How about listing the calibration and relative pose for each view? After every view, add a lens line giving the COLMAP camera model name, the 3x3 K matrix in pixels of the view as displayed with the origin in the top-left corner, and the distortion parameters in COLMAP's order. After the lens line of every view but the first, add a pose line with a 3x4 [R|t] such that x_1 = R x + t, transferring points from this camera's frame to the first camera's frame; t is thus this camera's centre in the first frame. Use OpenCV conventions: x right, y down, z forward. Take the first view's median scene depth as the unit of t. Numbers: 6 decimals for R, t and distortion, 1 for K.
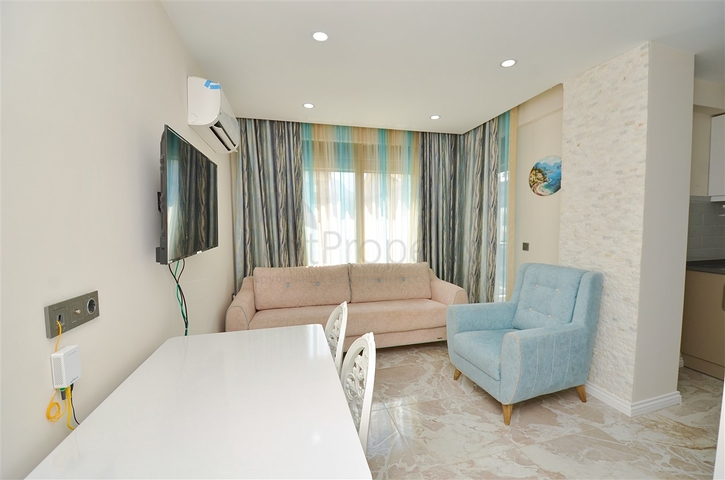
lens RADIAL K [[320.2, 0, 376.4], [0, 320.2, 242.5], [0, 0, 1]] dist [-0.000944, -0.010466]
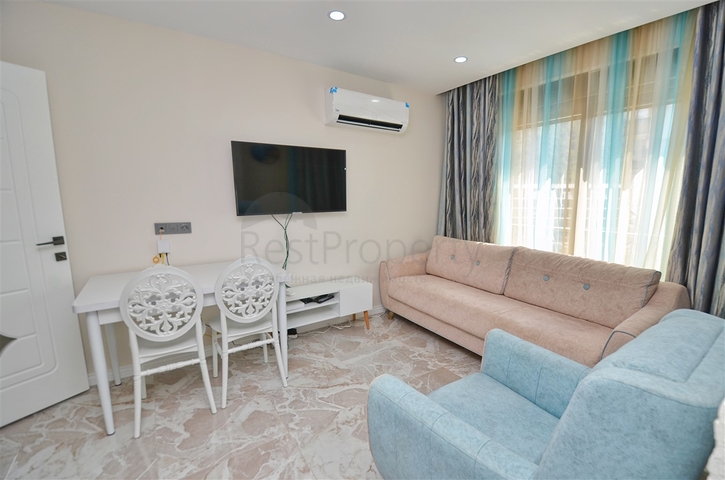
lens RADIAL K [[320.2, 0, 376.4], [0, 320.2, 242.5], [0, 0, 1]] dist [-0.000944, -0.010466]
pose [[0.331878, 0.155079, -0.930488, 0.527707], [-0.060815, 0.987860, 0.142950, -0.036344], [0.941360, 0.009145, 0.337280, 0.425347]]
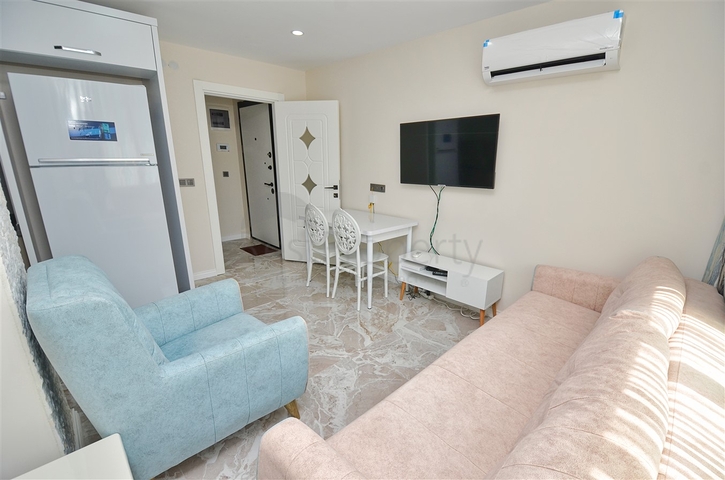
lens RADIAL K [[320.2, 0, 376.4], [0, 320.2, 242.5], [0, 0, 1]] dist [-0.000944, -0.010466]
pose [[-0.863594, 0.135746, -0.485570, 0.281858], [-0.024782, 0.950481, 0.309792, -0.094918], [0.503579, 0.279568, -0.817466, 1.134047]]
